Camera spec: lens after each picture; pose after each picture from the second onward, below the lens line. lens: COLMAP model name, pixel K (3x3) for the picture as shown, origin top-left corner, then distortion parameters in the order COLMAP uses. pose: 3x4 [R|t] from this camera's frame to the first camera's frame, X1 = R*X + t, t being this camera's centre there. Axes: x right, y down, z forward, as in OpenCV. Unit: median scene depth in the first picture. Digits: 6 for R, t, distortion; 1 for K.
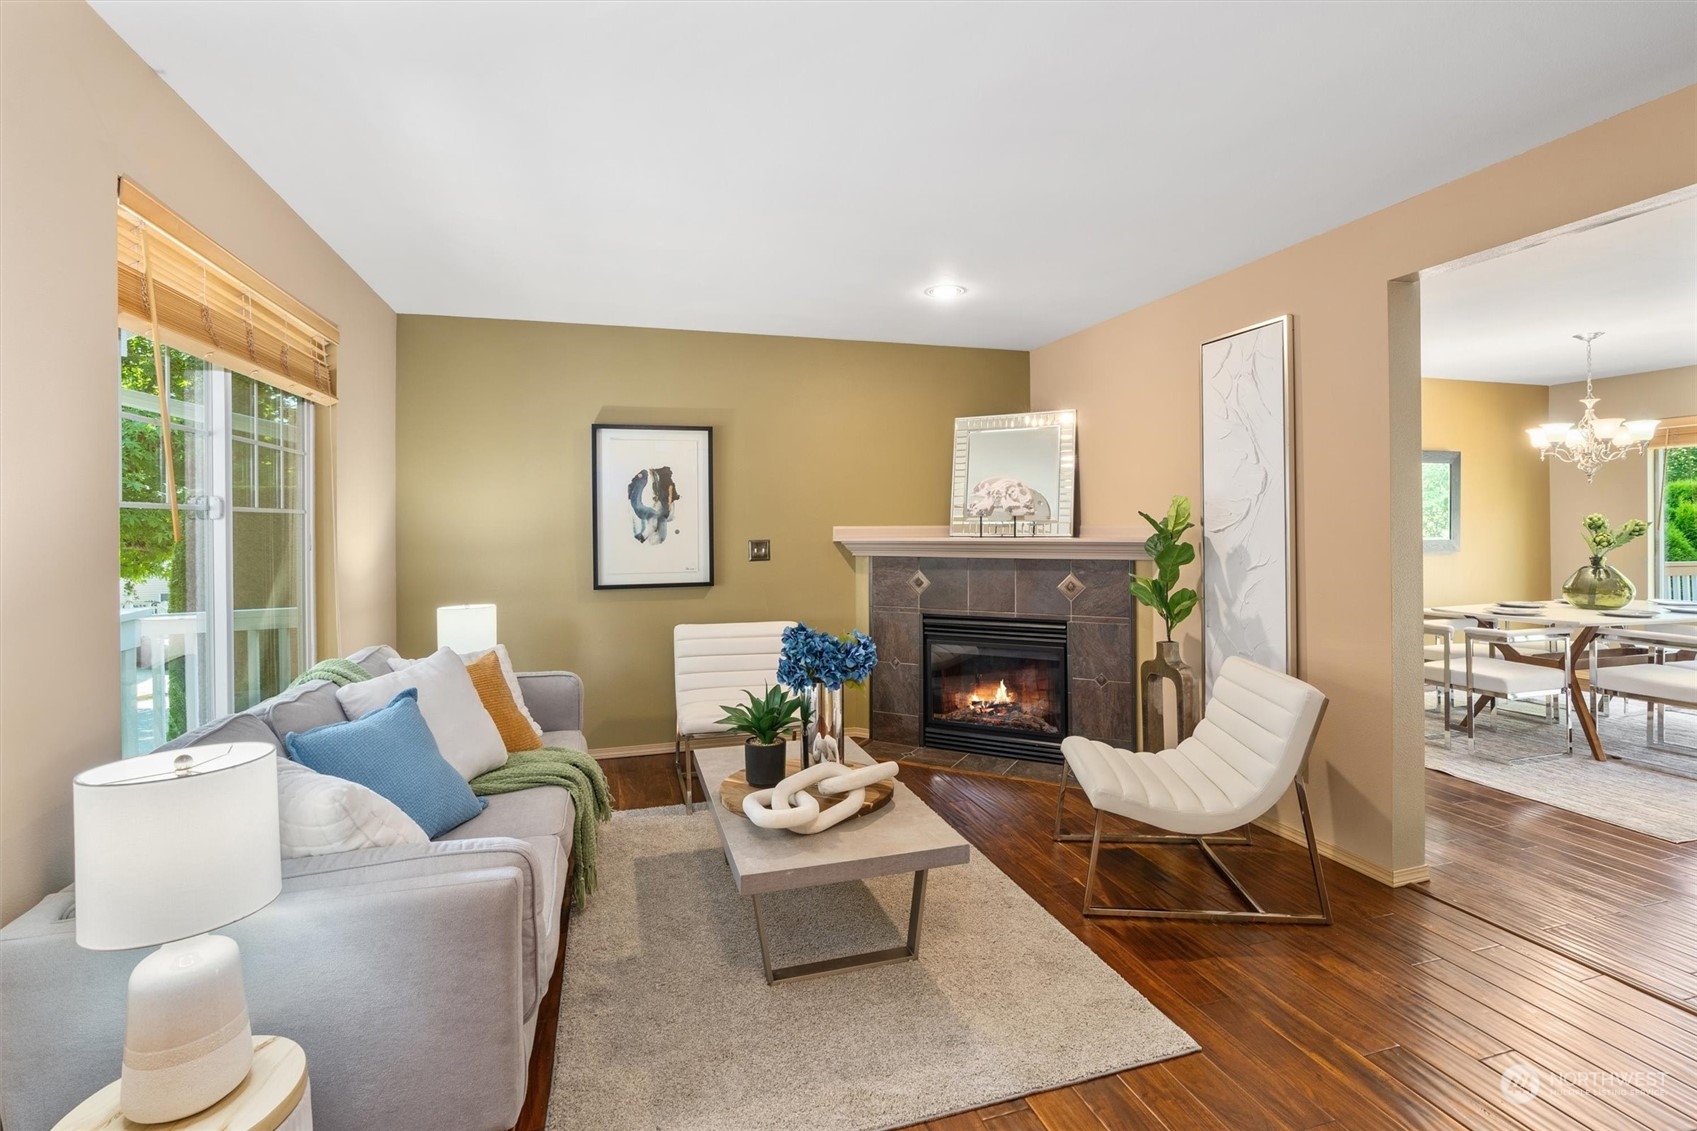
lens RADIAL K [[786.6, 0, 862.4], [0, 786.6, 519.5], [0, 0, 1]] dist [-0.005784, 0.003560]
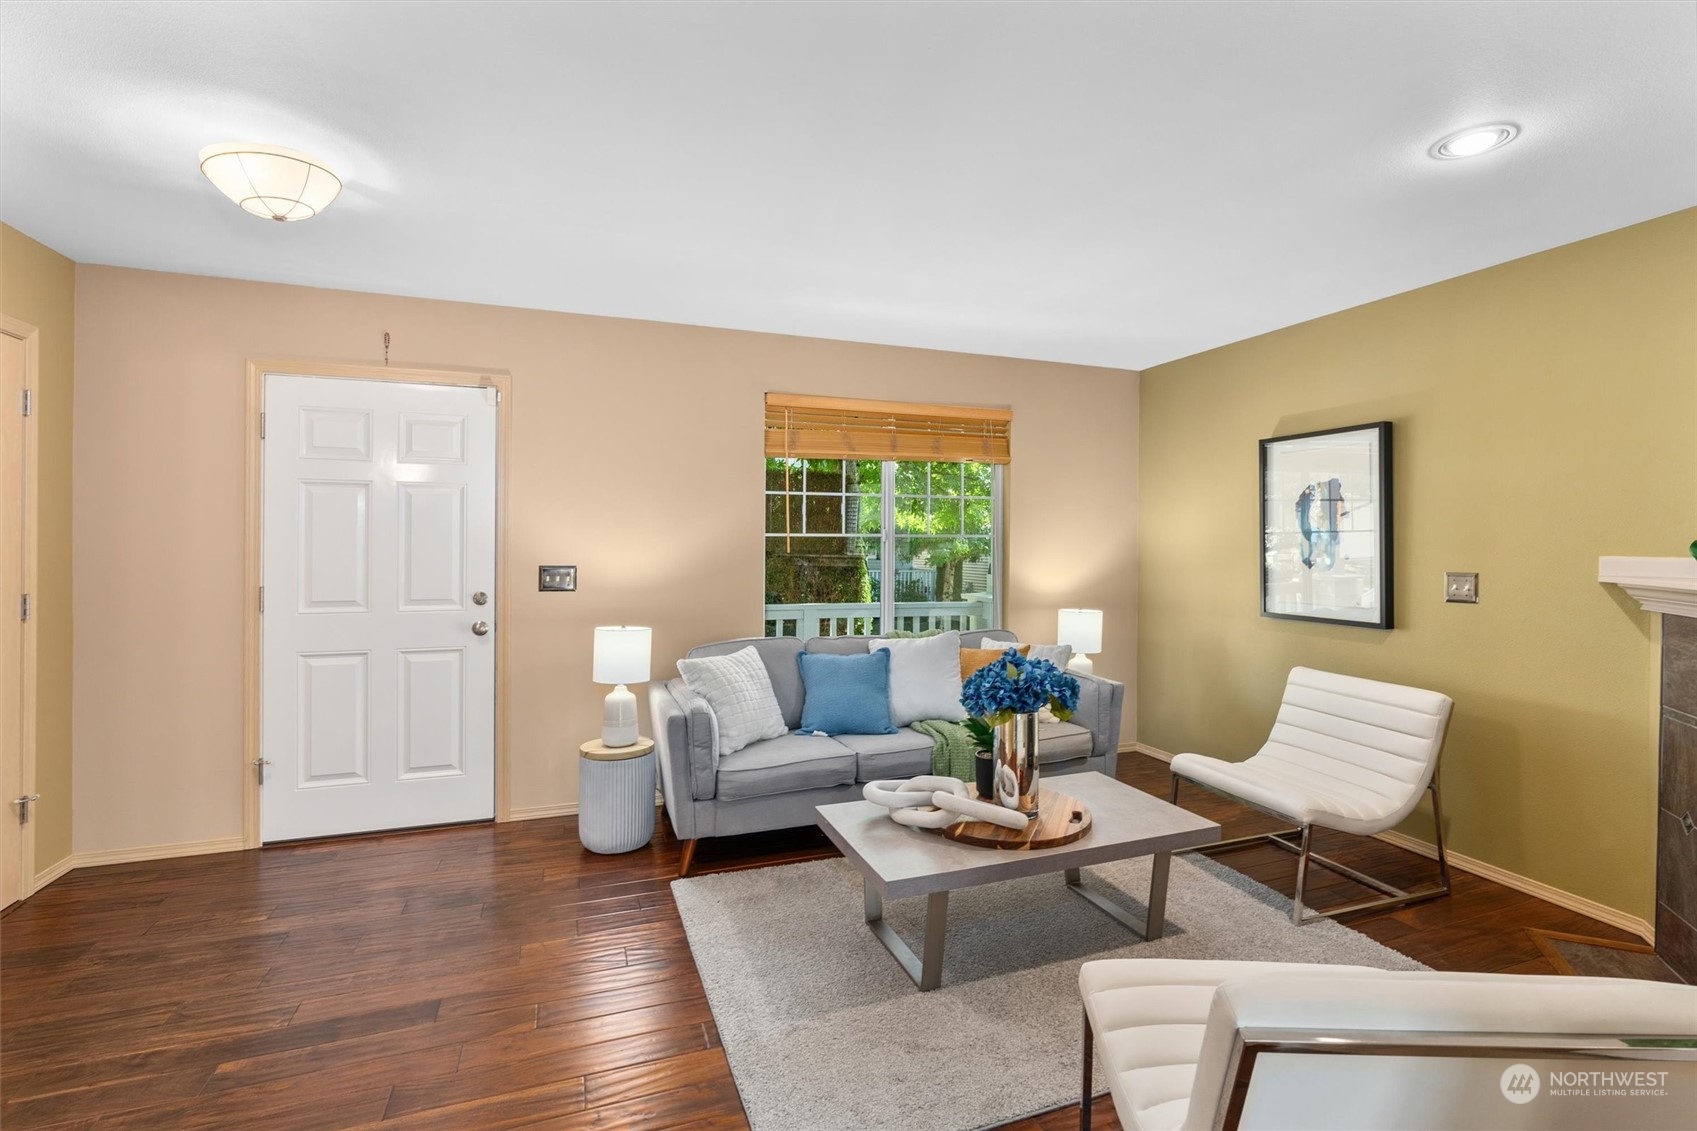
lens RADIAL K [[786.6, 0, 854.6], [0, 786.6, 545.4], [0, 0, 1]] dist [-0.005784, 0.003560]
pose [[0.061270, 0.013245, -0.998033, 0.543827], [0.002138, 0.999908, 0.013401, -0.008580], [0.998119, -0.002955, 0.061236, 0.442478]]
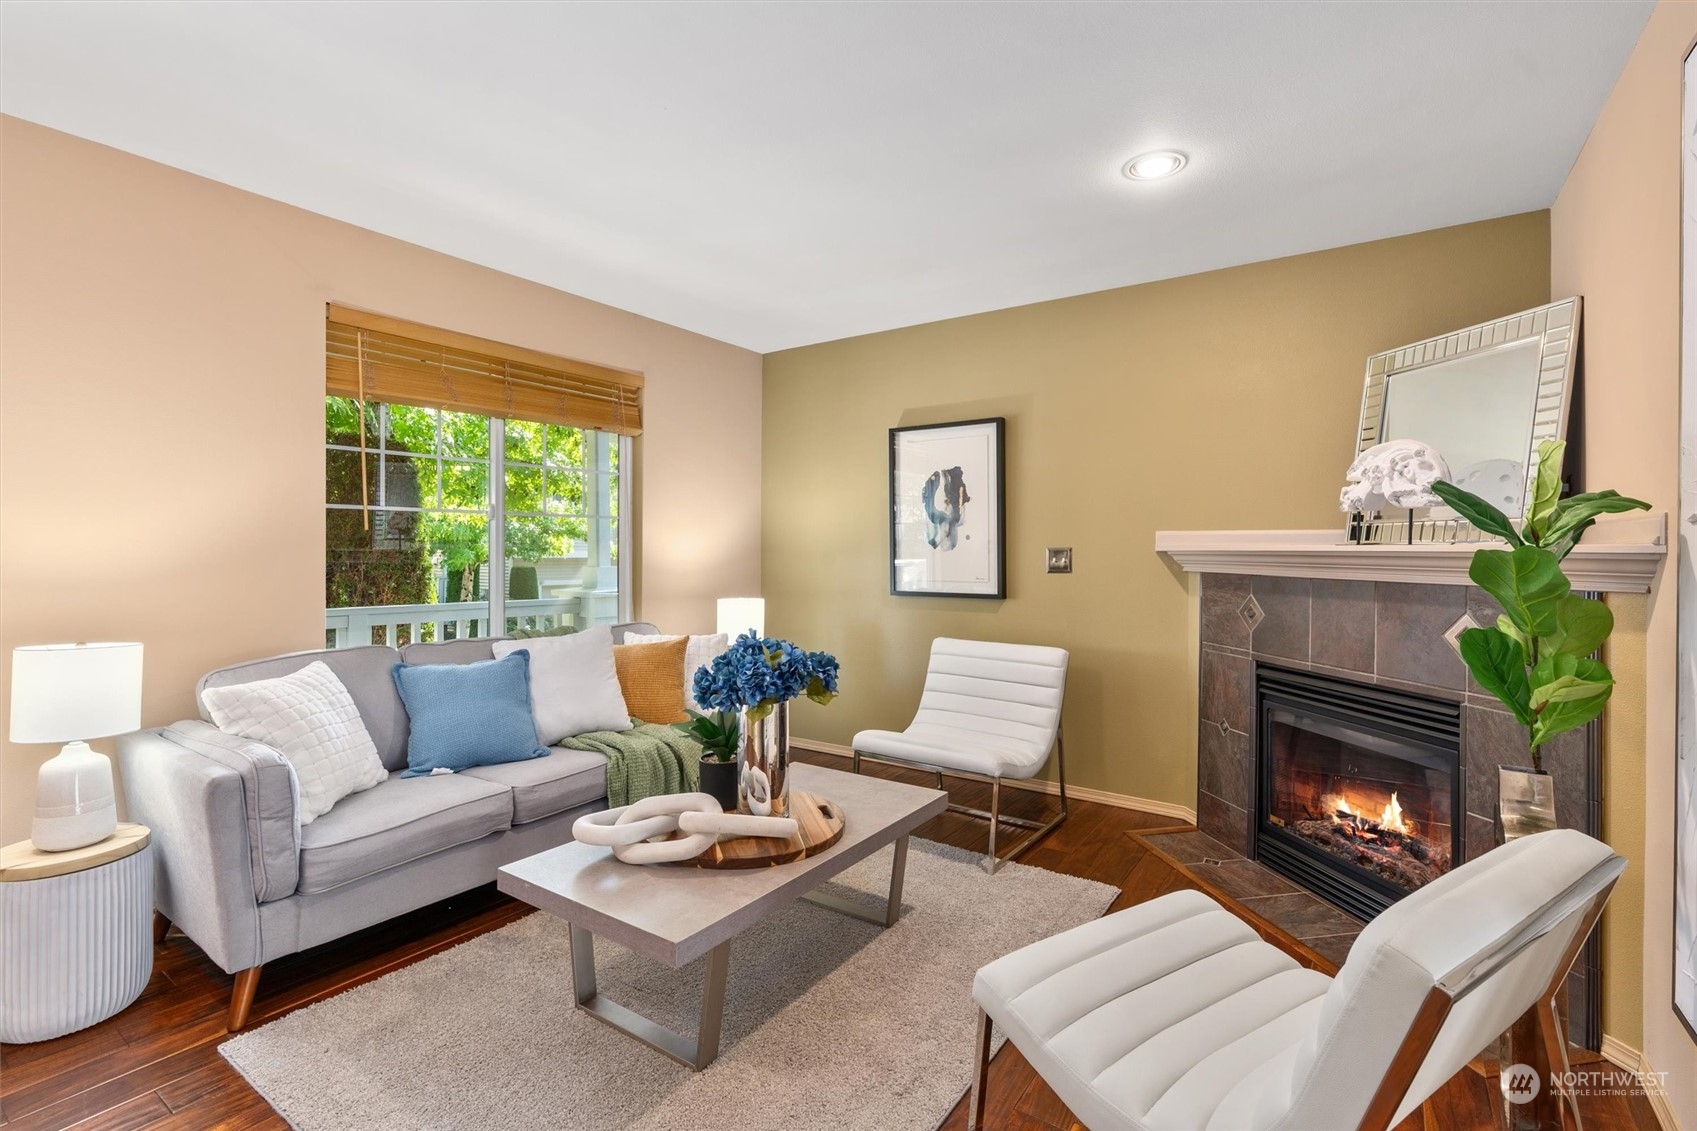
lens RADIAL K [[786.6, 0, 853.8], [0, 786.6, 550.3], [0, 0, 1]] dist [-0.005784, 0.003560]
pose [[0.620244, 0.010582, -0.784337, 0.396816], [-0.002110, 0.999928, 0.011822, 0.020251], [0.784406, -0.005678, 0.620222, 0.332387]]
